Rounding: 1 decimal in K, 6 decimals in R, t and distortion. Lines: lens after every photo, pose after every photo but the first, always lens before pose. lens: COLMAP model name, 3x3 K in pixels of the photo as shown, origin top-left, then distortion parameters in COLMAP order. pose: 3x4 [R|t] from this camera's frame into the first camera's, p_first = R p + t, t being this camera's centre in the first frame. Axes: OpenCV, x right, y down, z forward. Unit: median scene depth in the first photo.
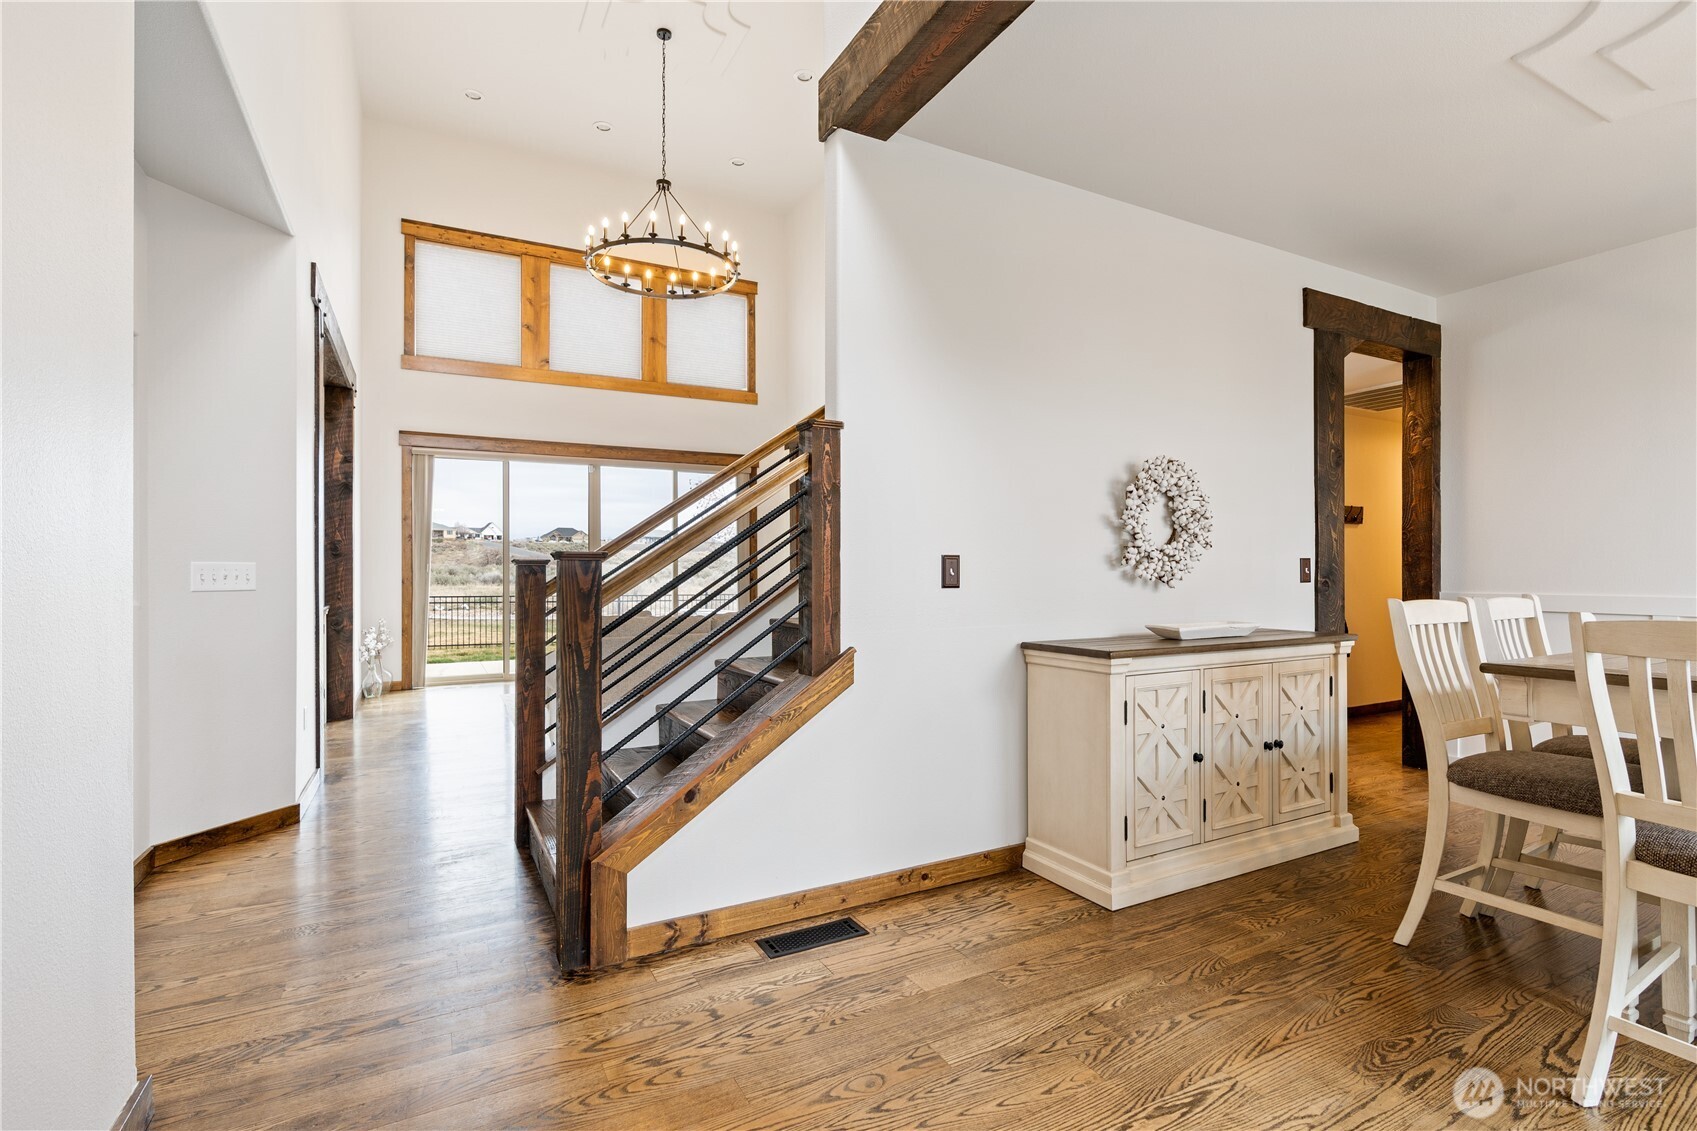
lens RADIAL K [[811.5, 0, 863.8], [0, 811.5, 567.1], [0, 0, 1]] dist [-0.003861, 0.000210]
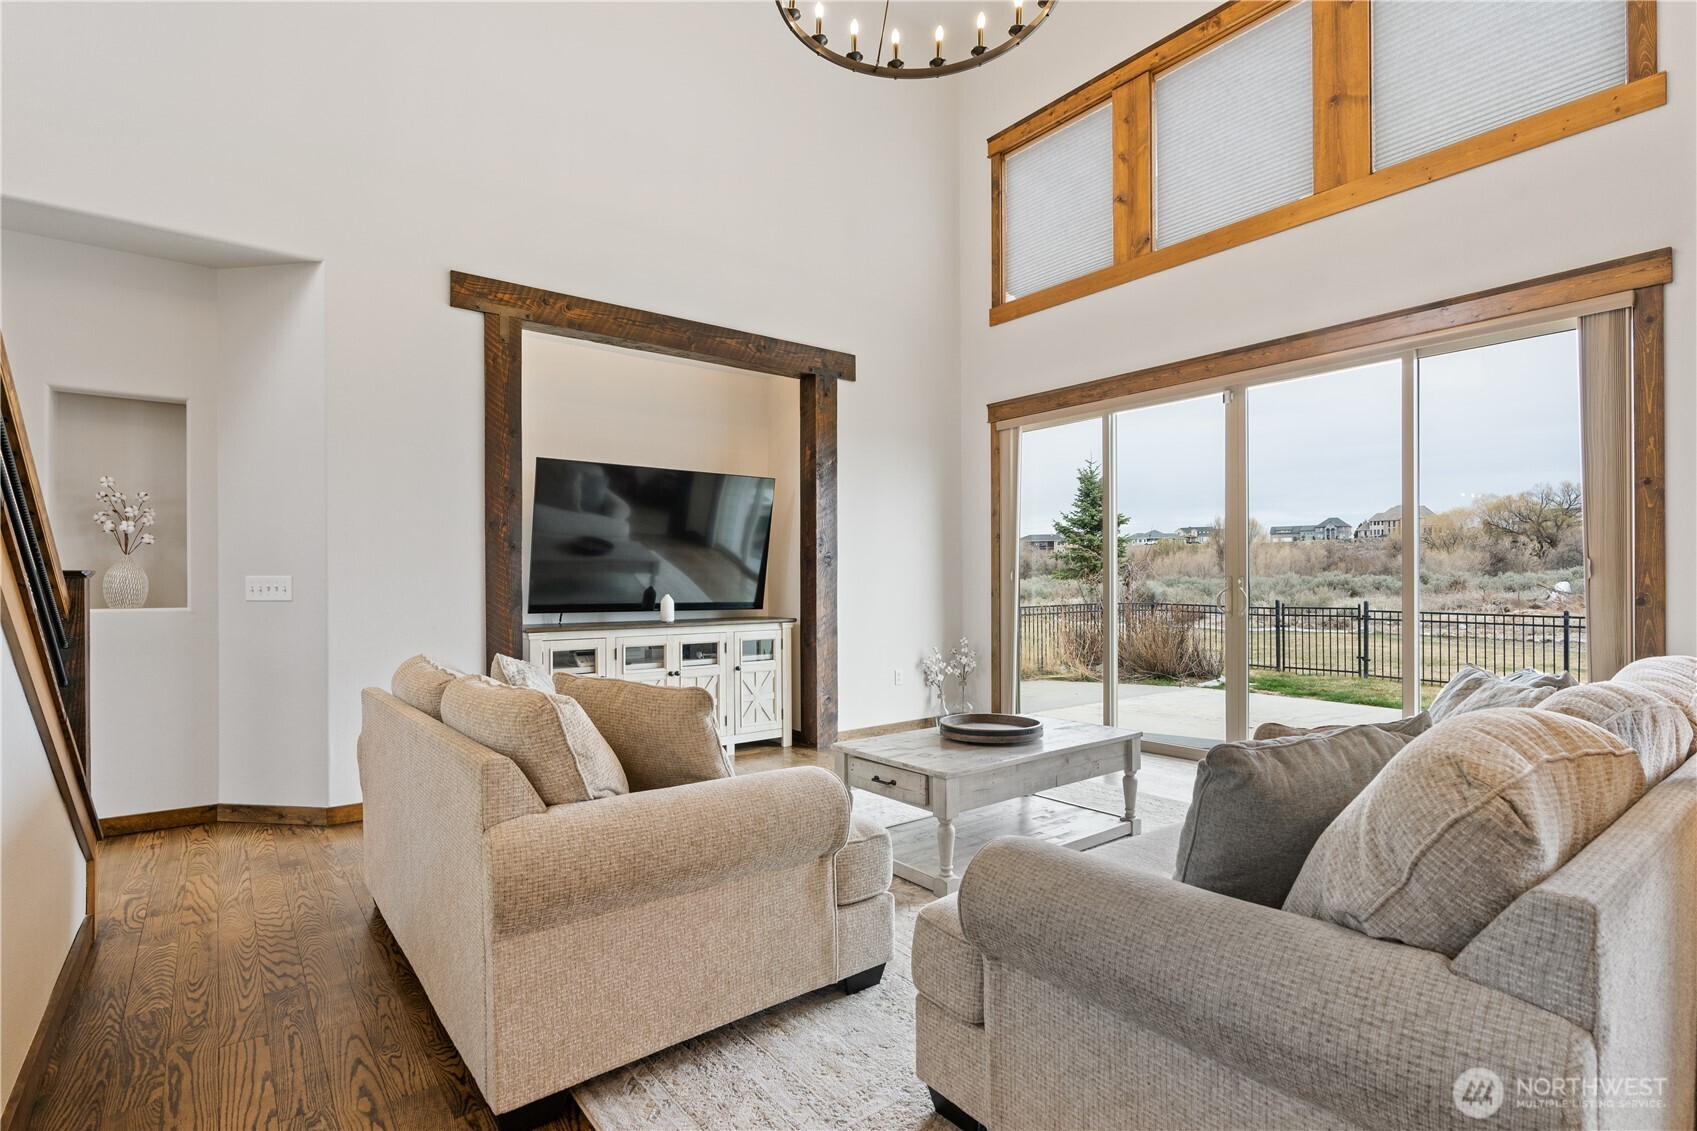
lens RADIAL K [[811.5, 0, 831.4], [0, 811.5, 573.6], [0, 0, 1]] dist [-0.003861, 0.000210]
pose [[0.130143, -0.002421, -0.991492, 0.200305], [0.006361, 0.999978, -0.001607, -0.001088], [0.991475, -0.006098, 0.130156, 0.730825]]
